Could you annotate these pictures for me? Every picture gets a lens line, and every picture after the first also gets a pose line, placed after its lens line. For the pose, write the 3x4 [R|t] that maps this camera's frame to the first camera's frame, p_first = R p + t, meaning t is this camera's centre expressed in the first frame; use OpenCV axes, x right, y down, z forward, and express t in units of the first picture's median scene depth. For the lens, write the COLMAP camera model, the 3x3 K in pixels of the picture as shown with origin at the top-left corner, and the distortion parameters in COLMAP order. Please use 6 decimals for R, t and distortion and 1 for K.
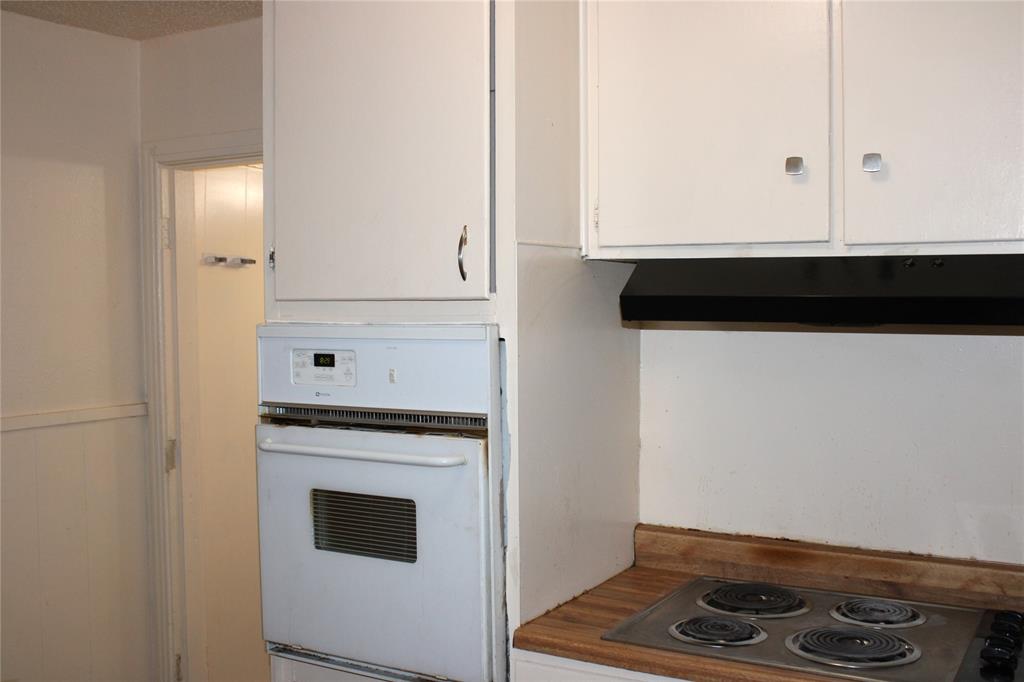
lens RADIAL K [[1057.0, 0, 512.0], [0, 1057.0, 341.0], [0, 0, 1]] dist [-0.076520, 0.041958]
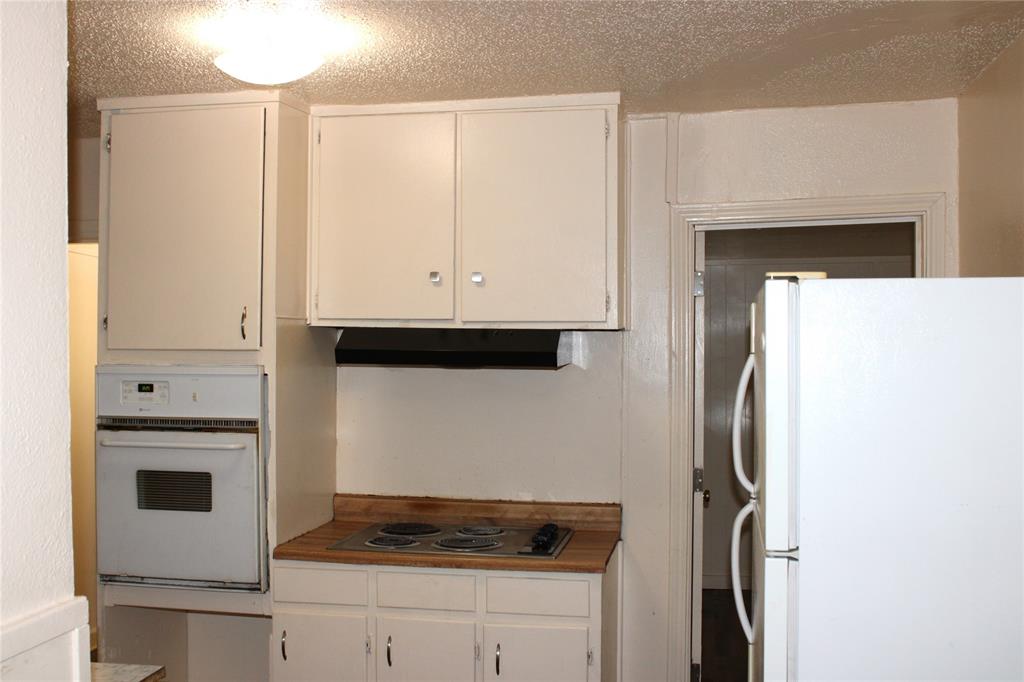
lens RADIAL K [[1057.0, 0, 512.0], [0, 1057.0, 341.0], [0, 0, 1]] dist [-0.076520, 0.041958]
pose [[0.938244, 0.011151, 0.345796, -0.207483], [0.003734, 0.999096, -0.042348, 0.016463], [-0.345955, 0.041023, 0.937354, -0.661116]]
